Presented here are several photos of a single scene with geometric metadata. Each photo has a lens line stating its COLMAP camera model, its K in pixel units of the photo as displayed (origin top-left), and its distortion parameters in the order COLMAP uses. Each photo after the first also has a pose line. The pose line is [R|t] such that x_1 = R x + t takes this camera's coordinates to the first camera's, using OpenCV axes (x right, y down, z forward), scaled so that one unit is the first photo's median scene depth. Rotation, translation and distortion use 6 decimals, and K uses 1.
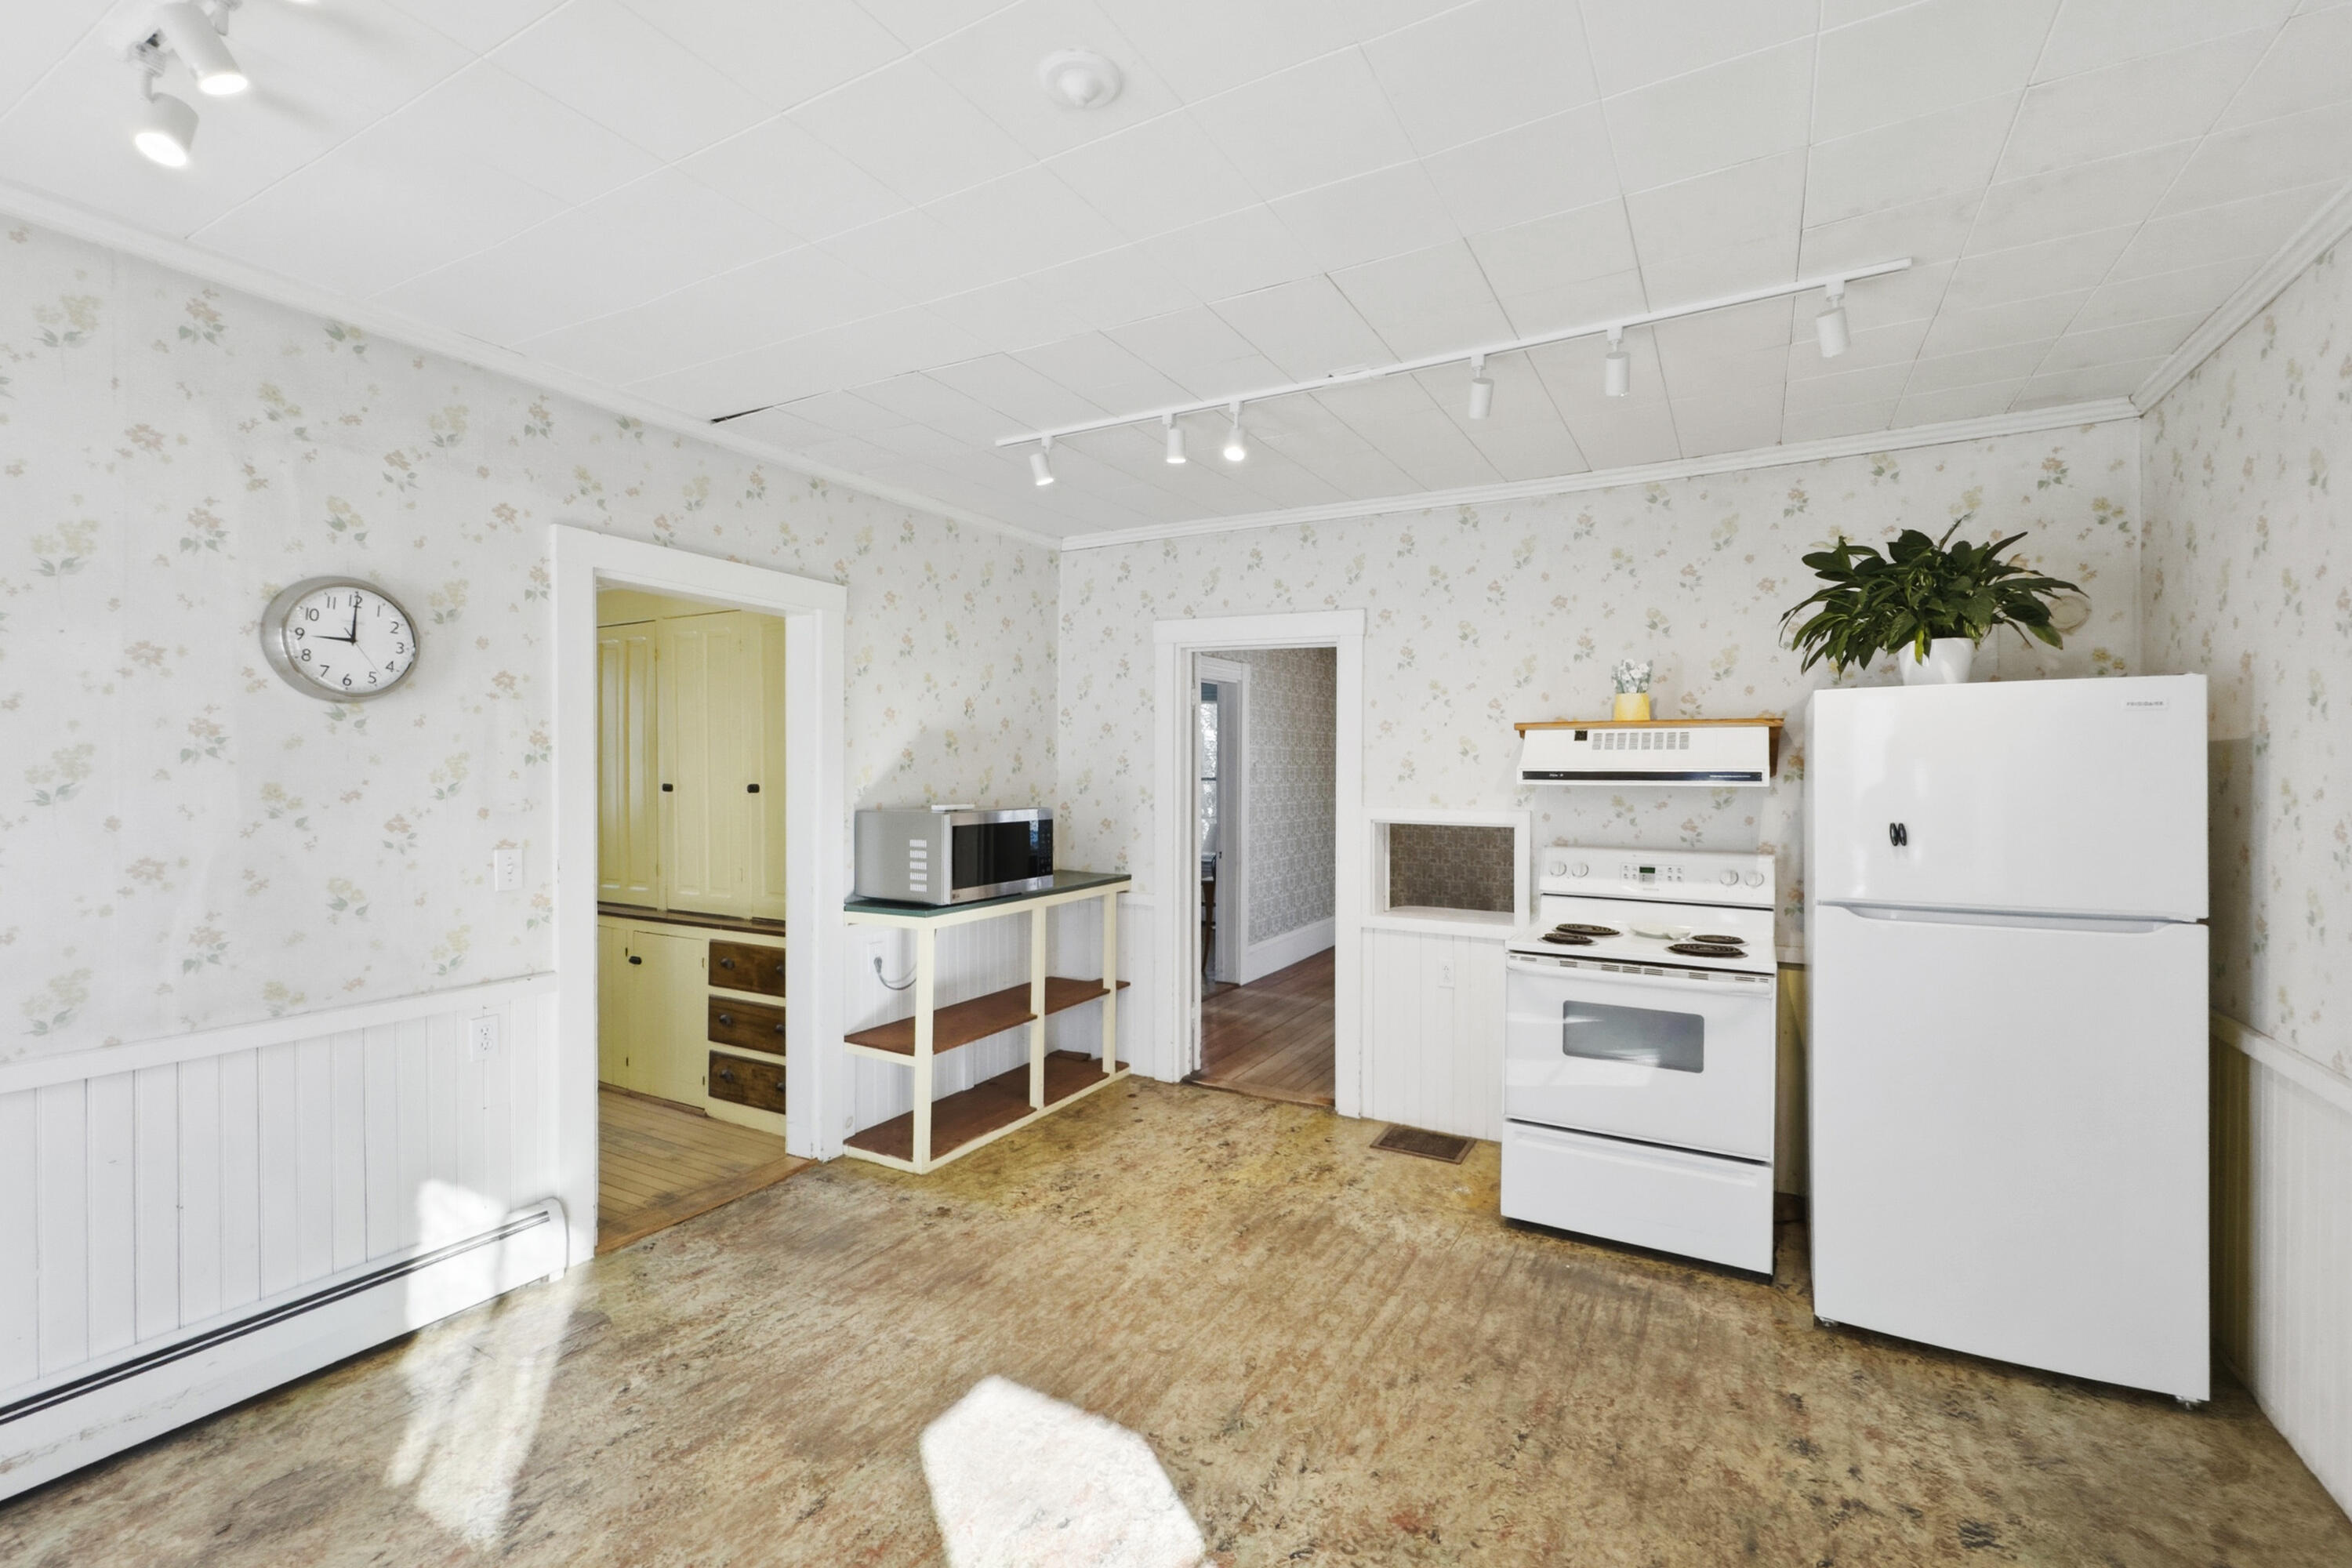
lens RADIAL K [[1016.0, 0, 1176.0], [0, 1016.0, 784.0], [0, 0, 1]] dist [-0.000789, -0.000055]
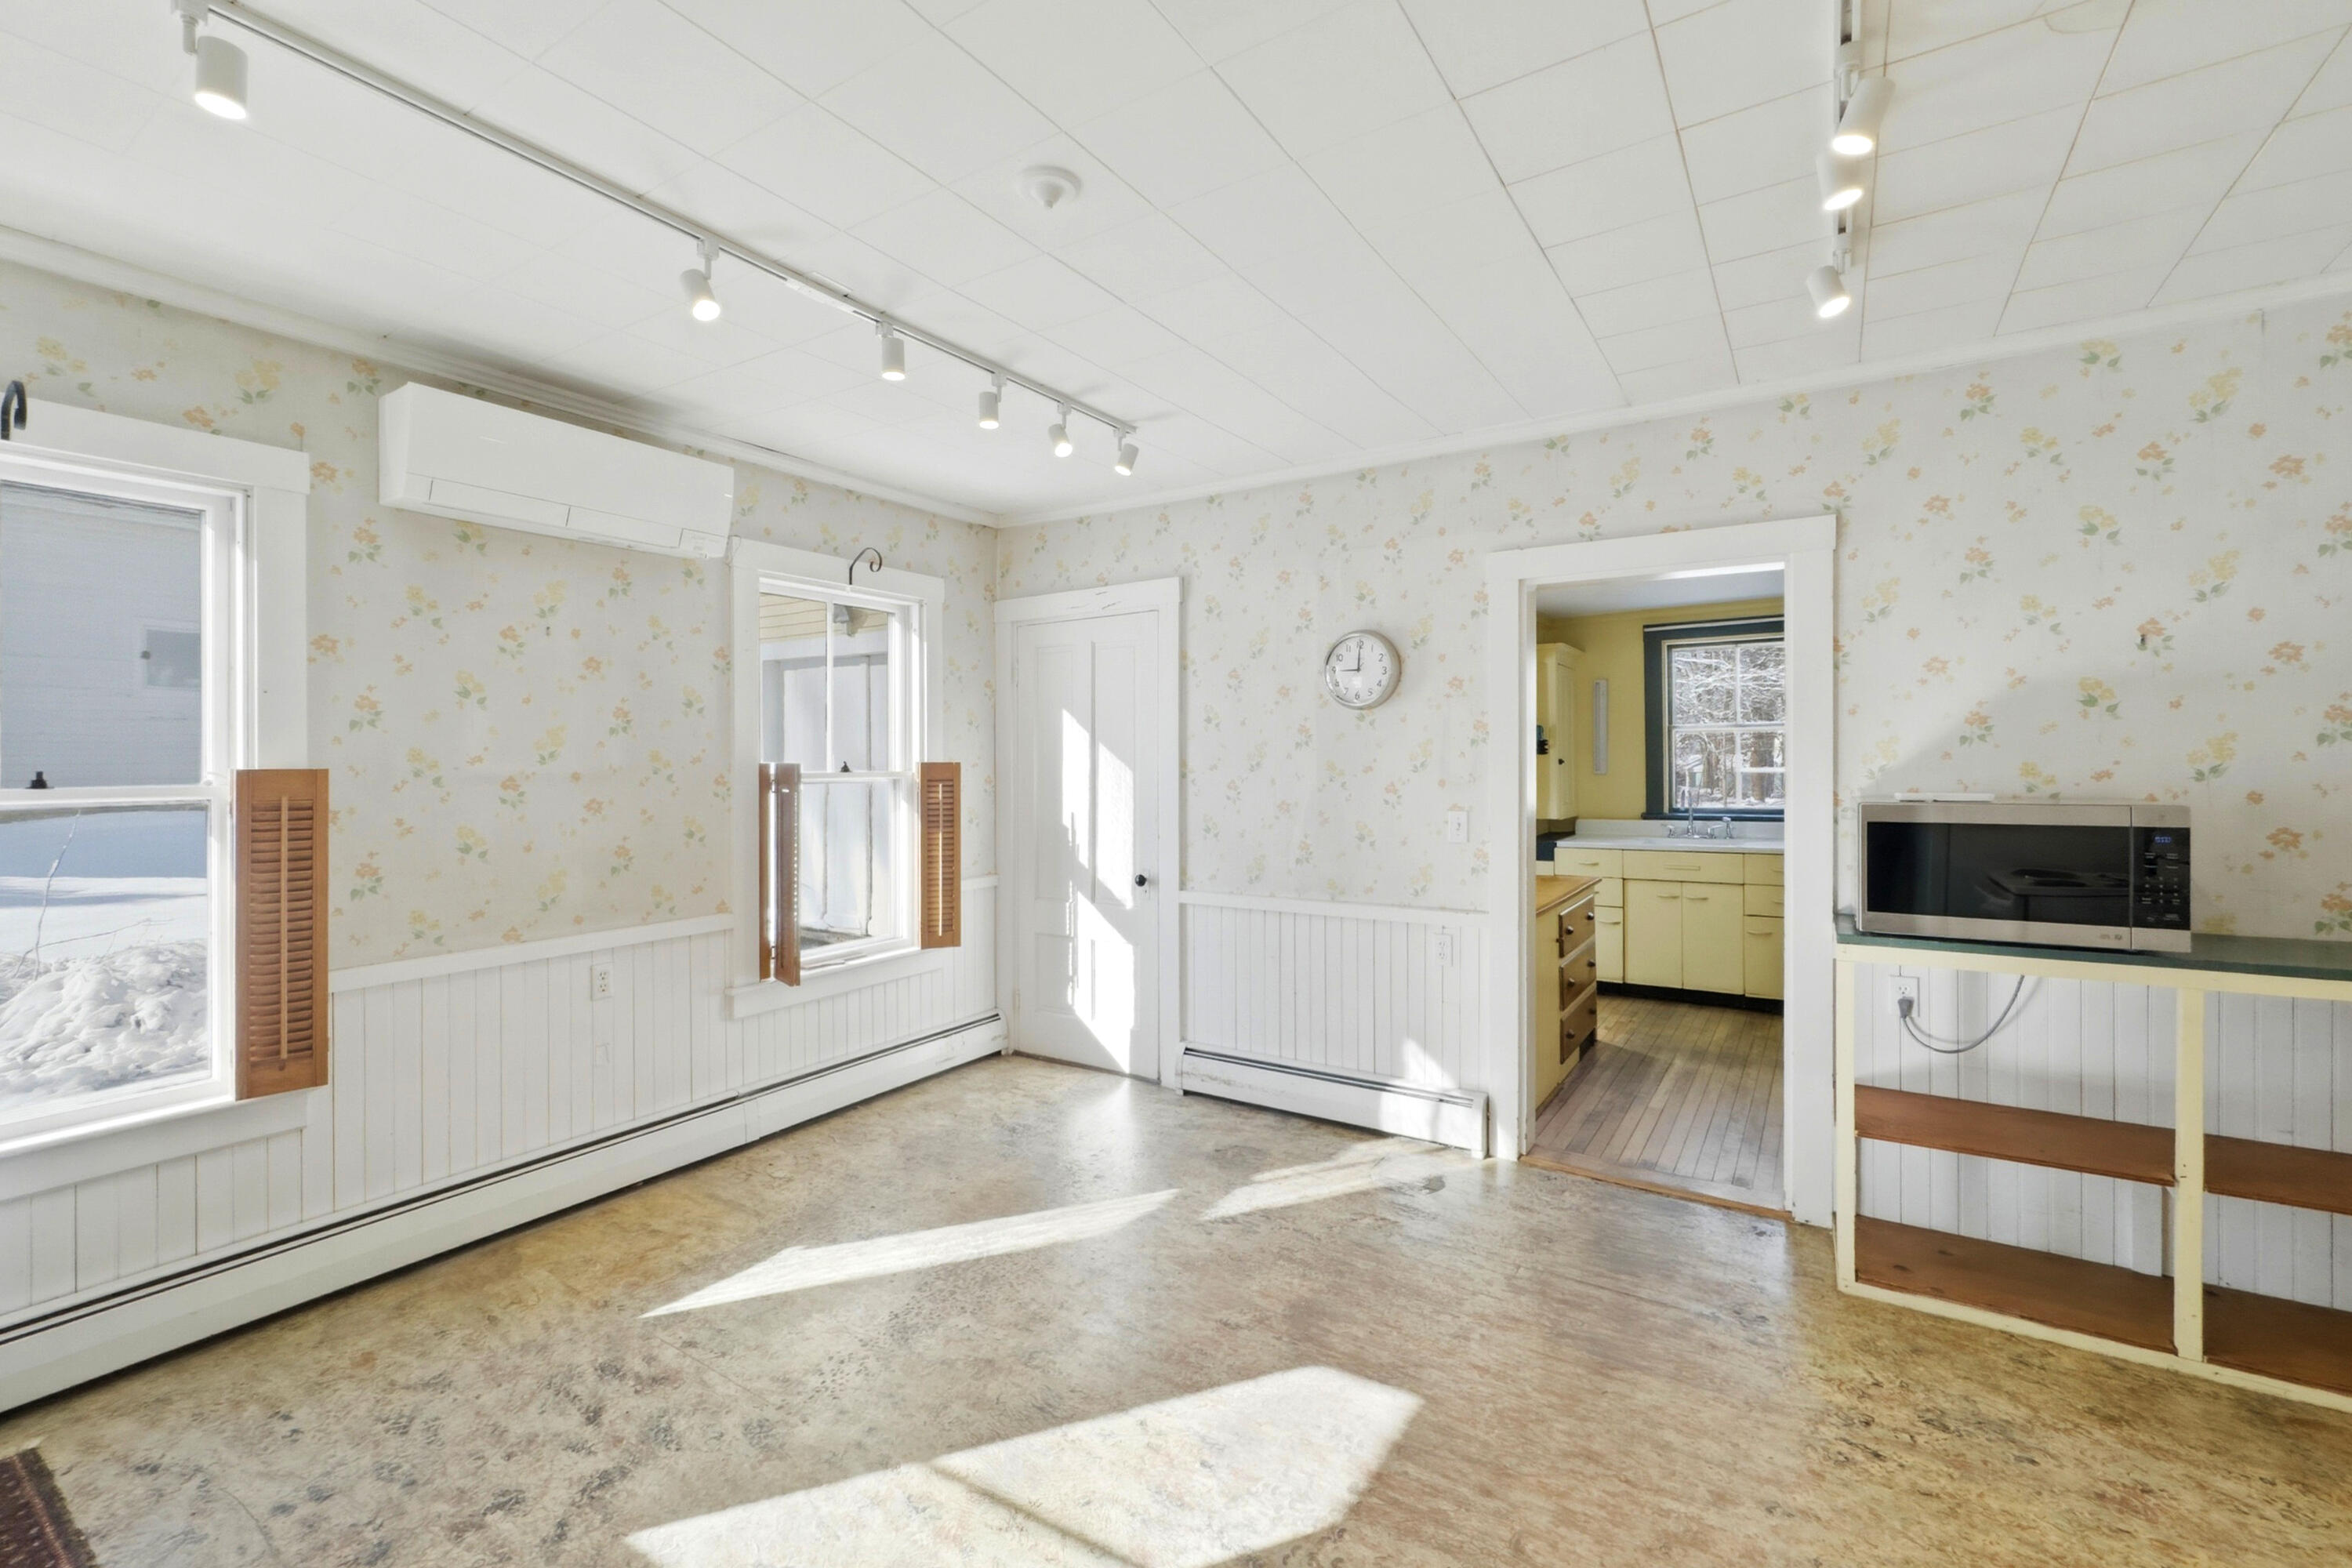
lens RADIAL K [[974.1, 0, 1177.9], [0, 974.1, 757.4], [0, 0, 1]] dist [-0.000419, 0.000020]
pose [[-0.062458, -0.006133, -0.998029, 0.616143], [-0.004546, 0.999972, -0.005861, 0.003471], [0.998037, 0.004171, -0.062484, 0.707398]]
